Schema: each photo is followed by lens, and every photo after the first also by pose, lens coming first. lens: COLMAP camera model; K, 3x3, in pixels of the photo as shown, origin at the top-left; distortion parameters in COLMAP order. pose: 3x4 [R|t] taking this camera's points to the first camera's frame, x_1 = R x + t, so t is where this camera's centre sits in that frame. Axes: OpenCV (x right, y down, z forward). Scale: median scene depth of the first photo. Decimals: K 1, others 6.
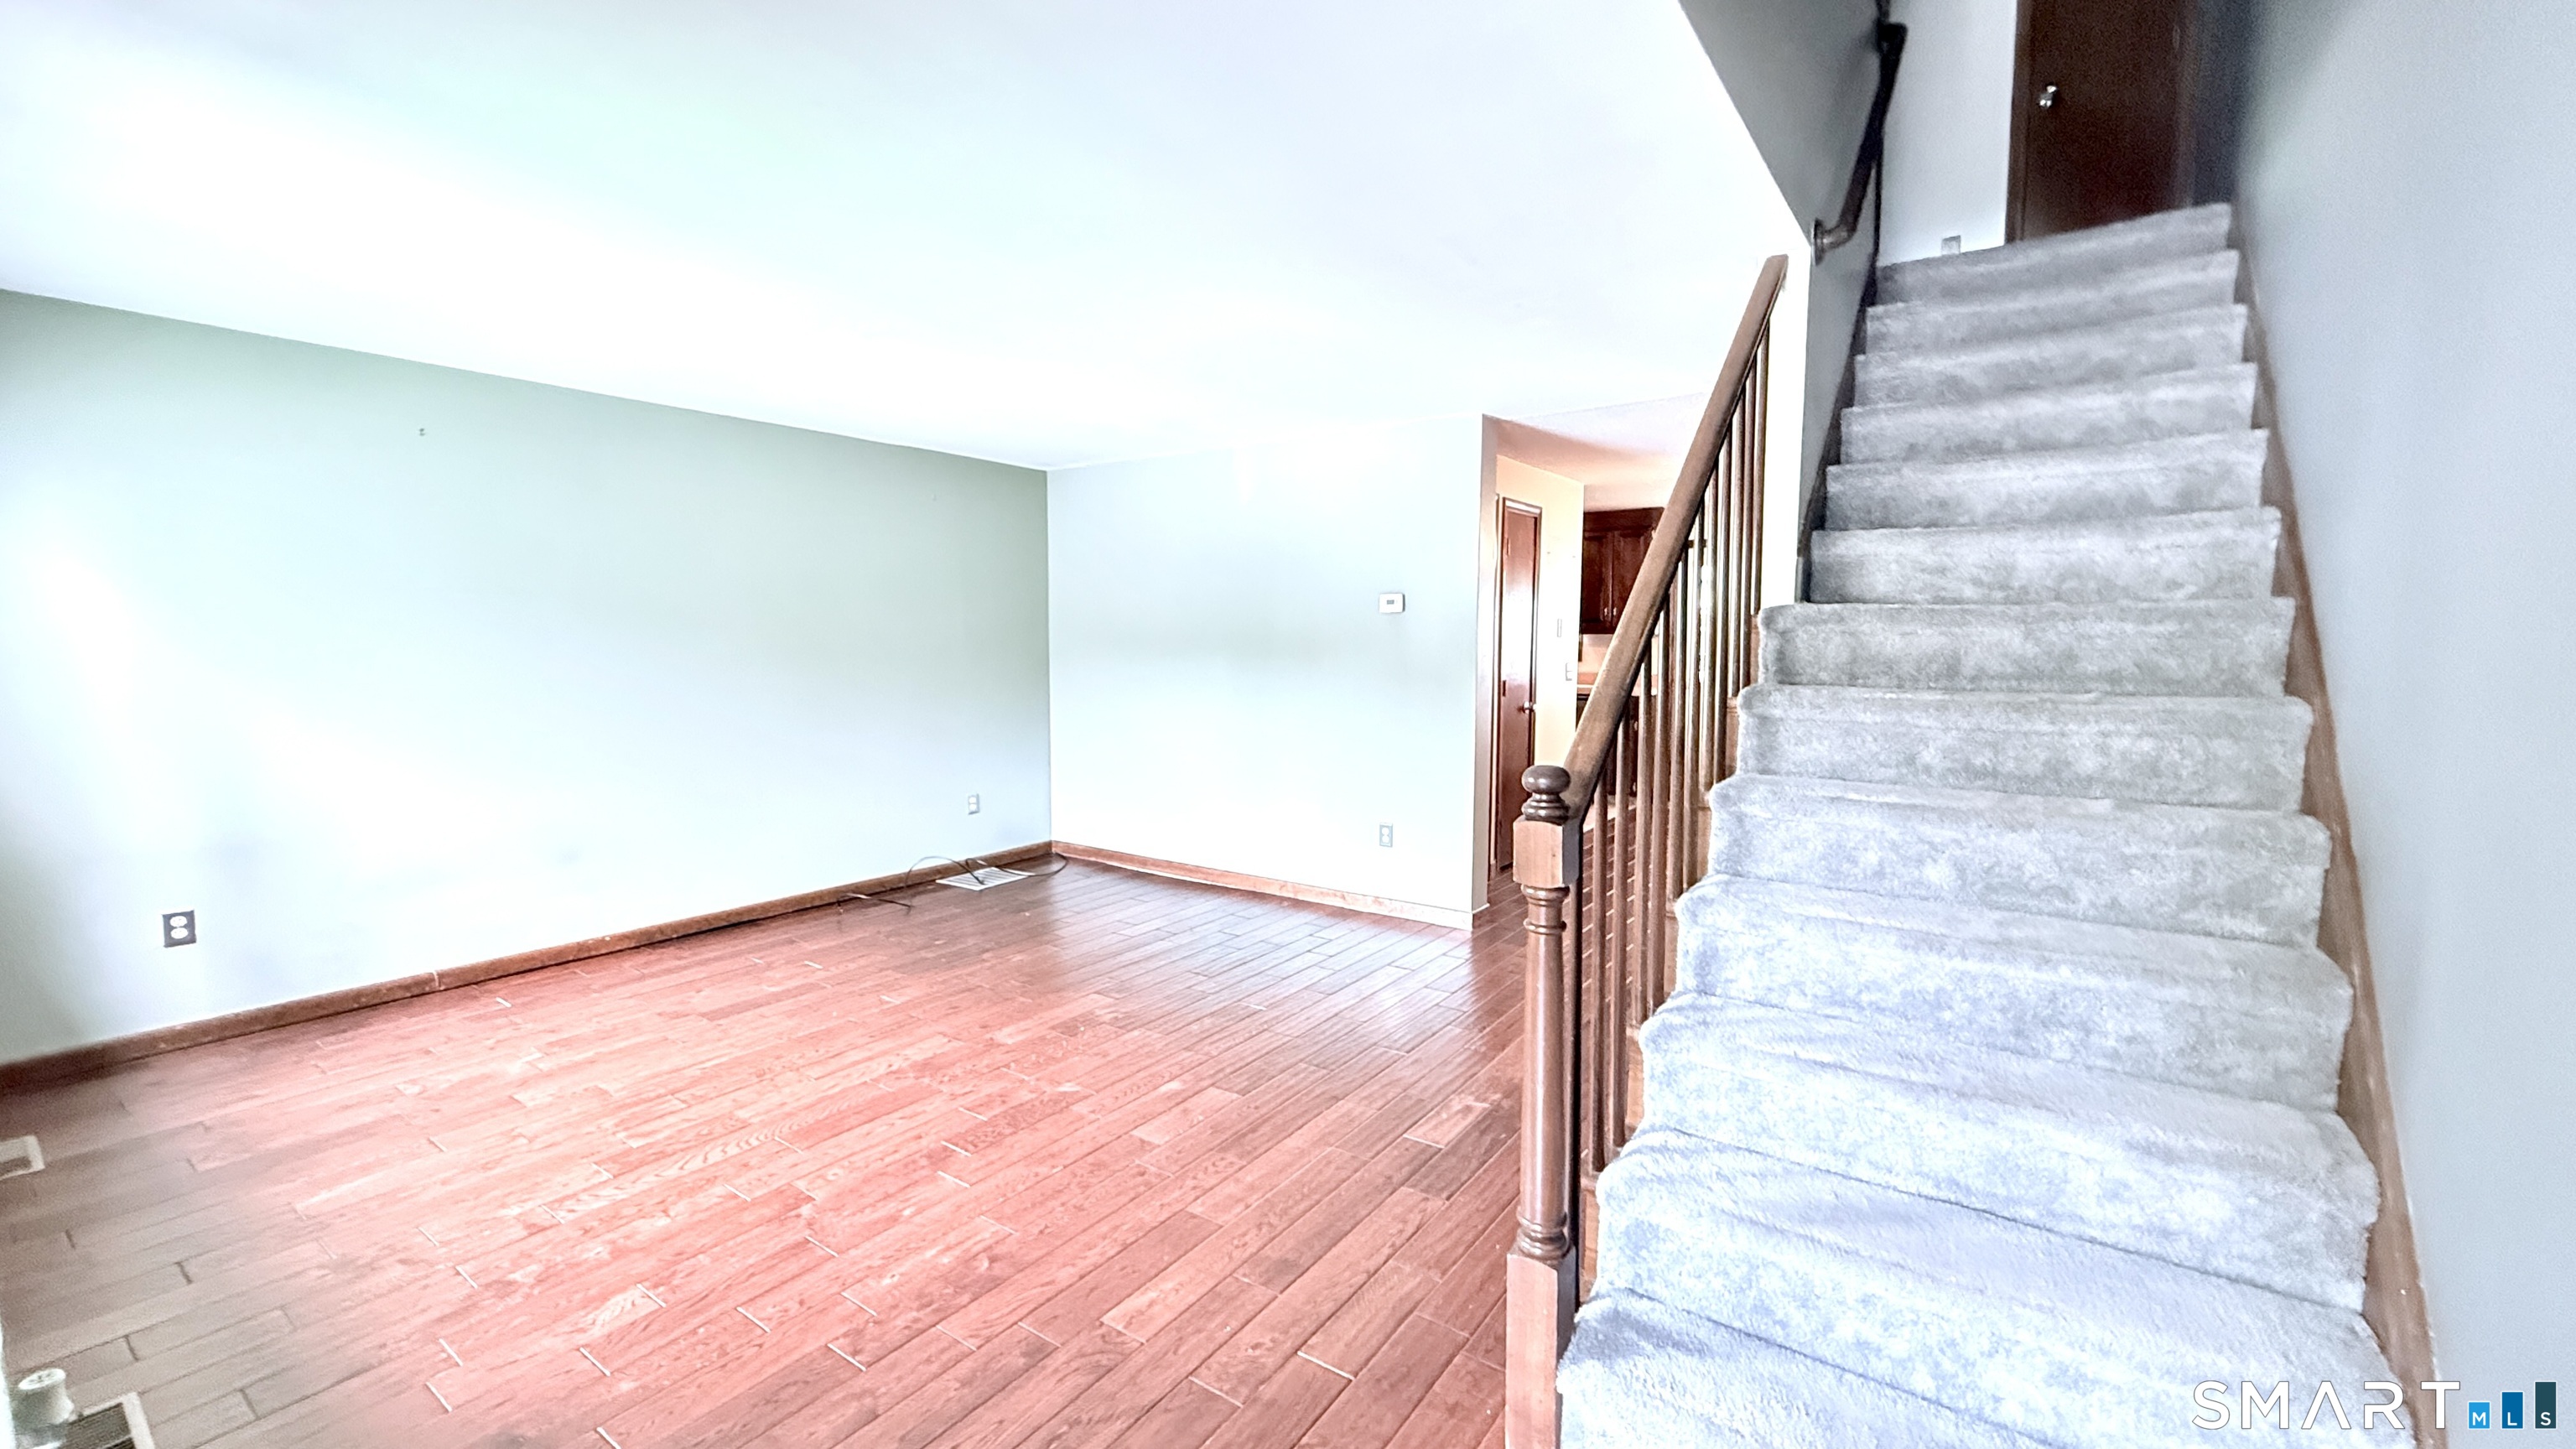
lens RADIAL K [[1028.9, 0, 1285.2], [0, 1028.9, 722.1], [0, 0, 1]] dist [0.003148, -0.000712]
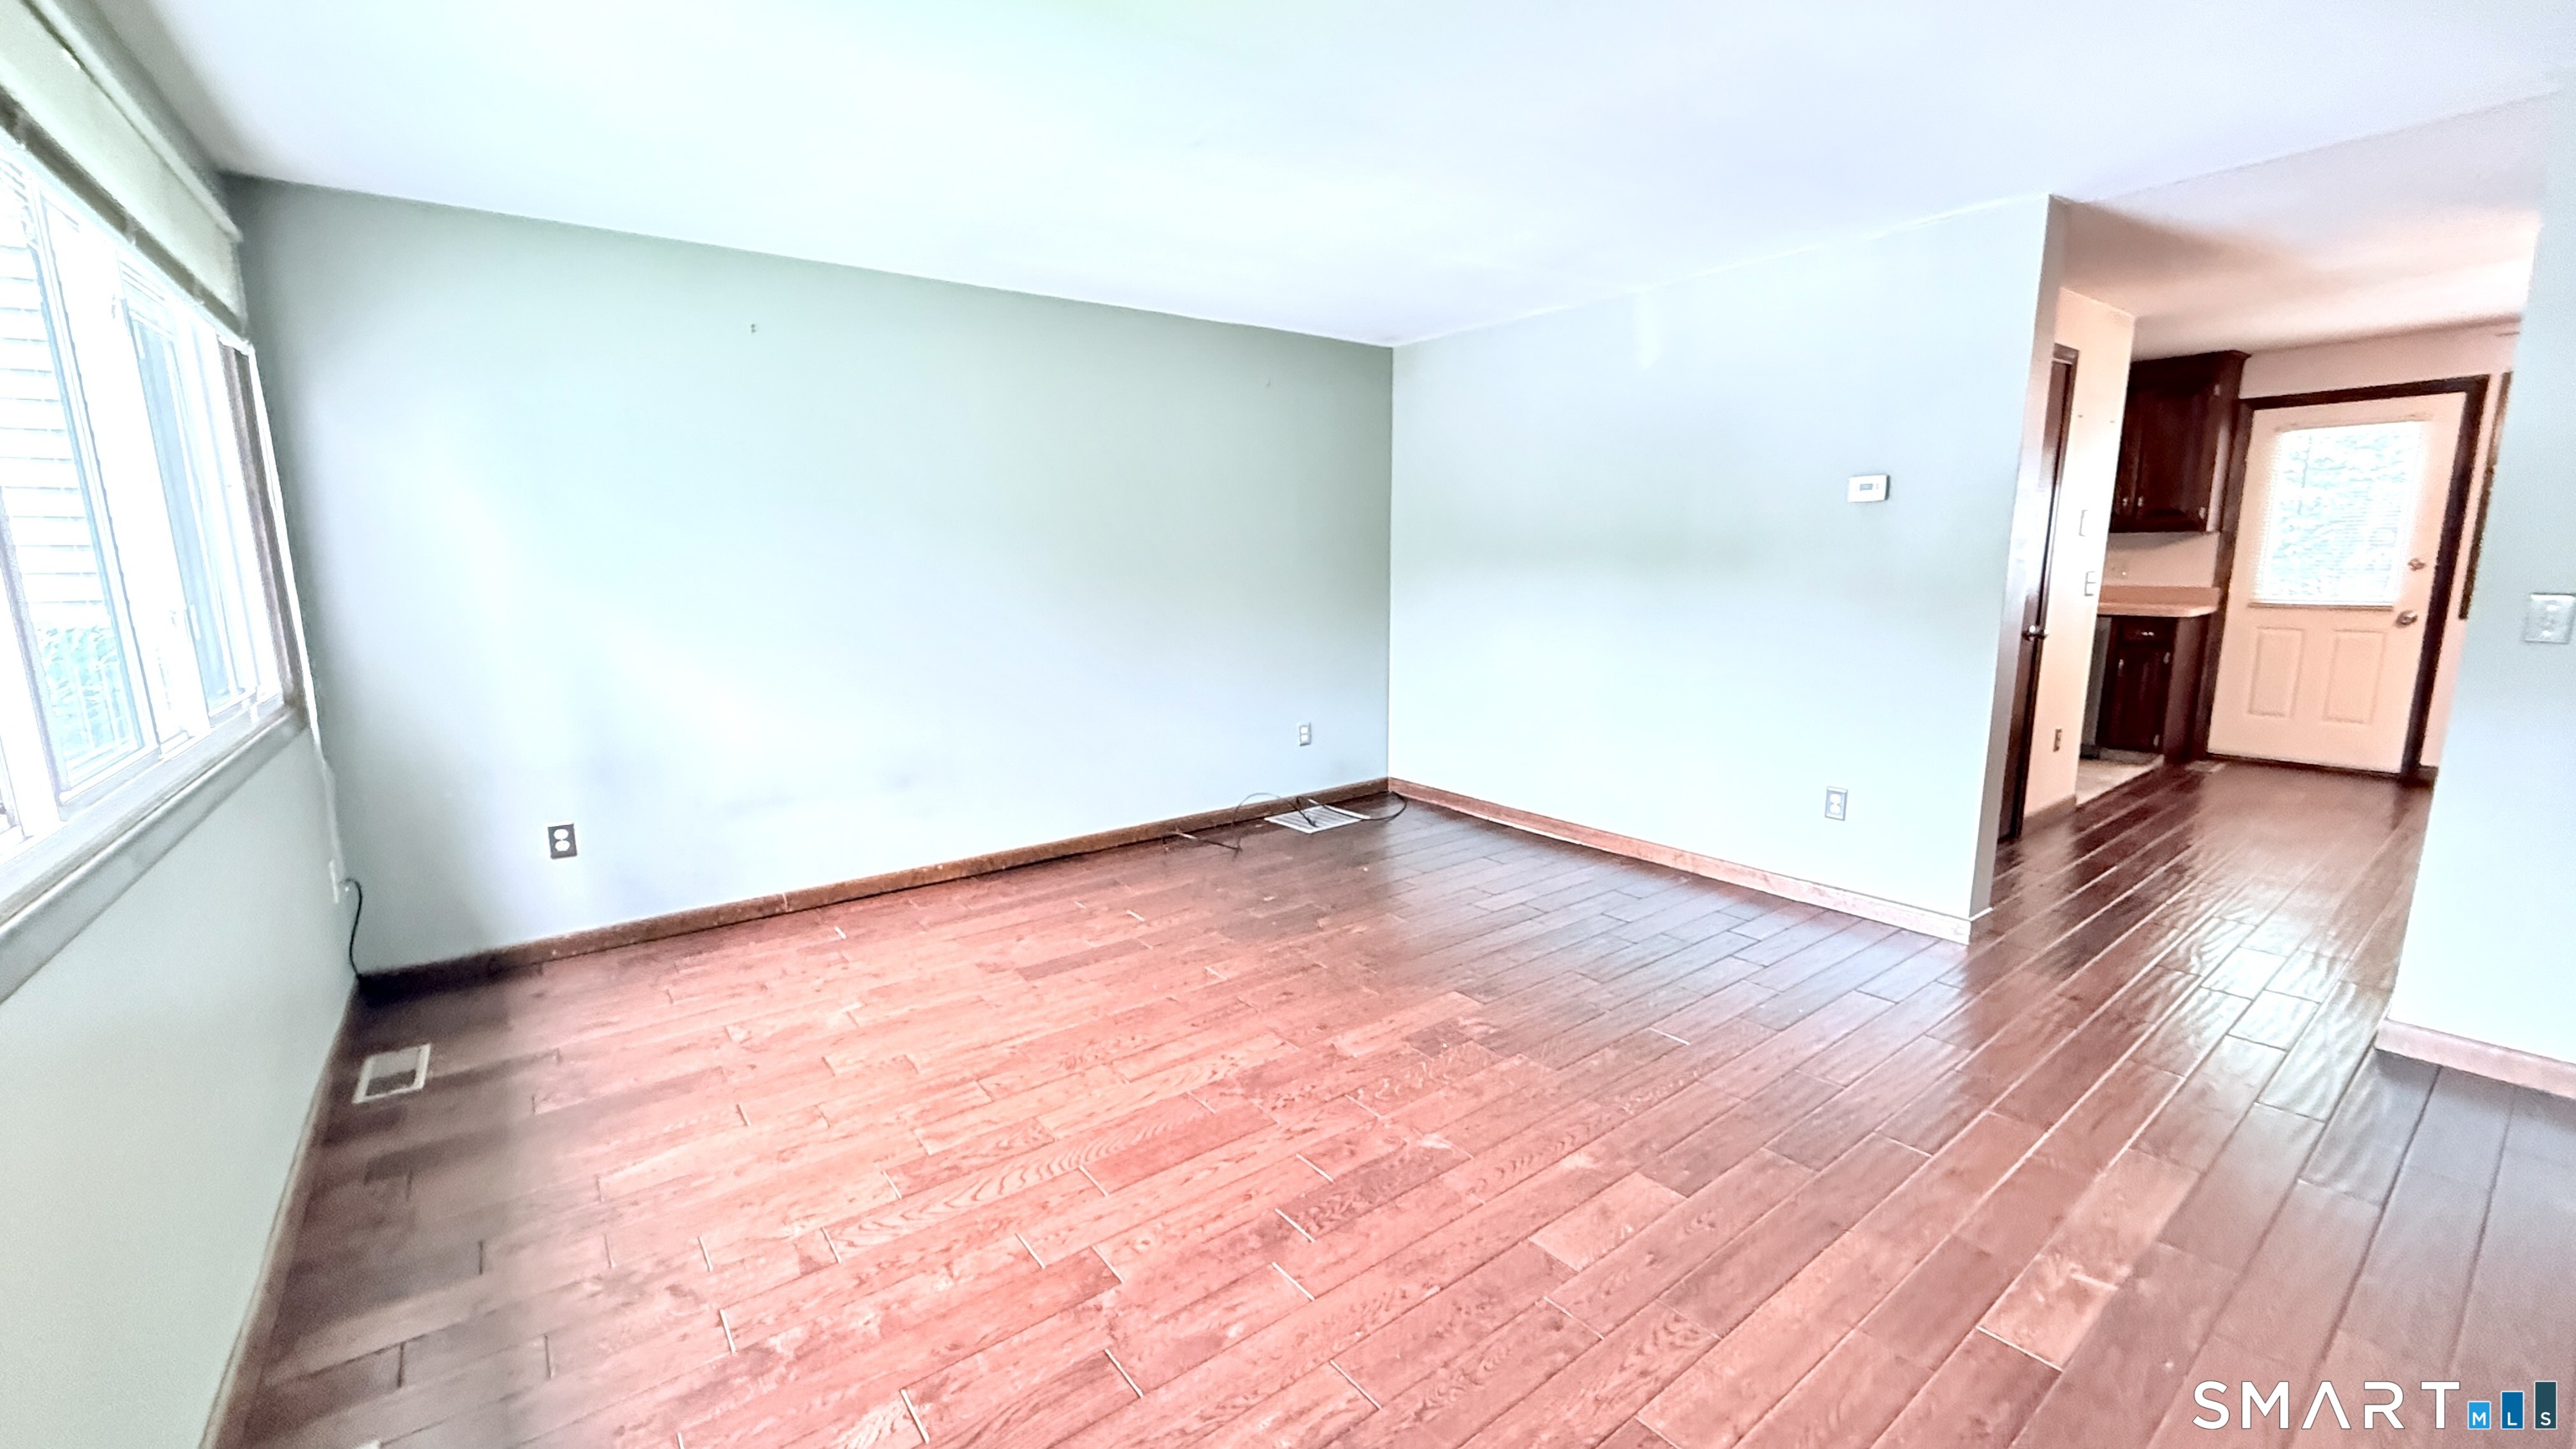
lens RADIAL K [[1028.9, 0, 1281.7], [0, 1028.9, 726.5], [0, 0, 1]] dist [0.003148, -0.000712]
pose [[0.953318, 0.038919, -0.299450, -0.097749], [-0.012691, 0.995947, 0.089037, -0.011545], [0.301702, -0.081080, 0.949948, 0.259830]]
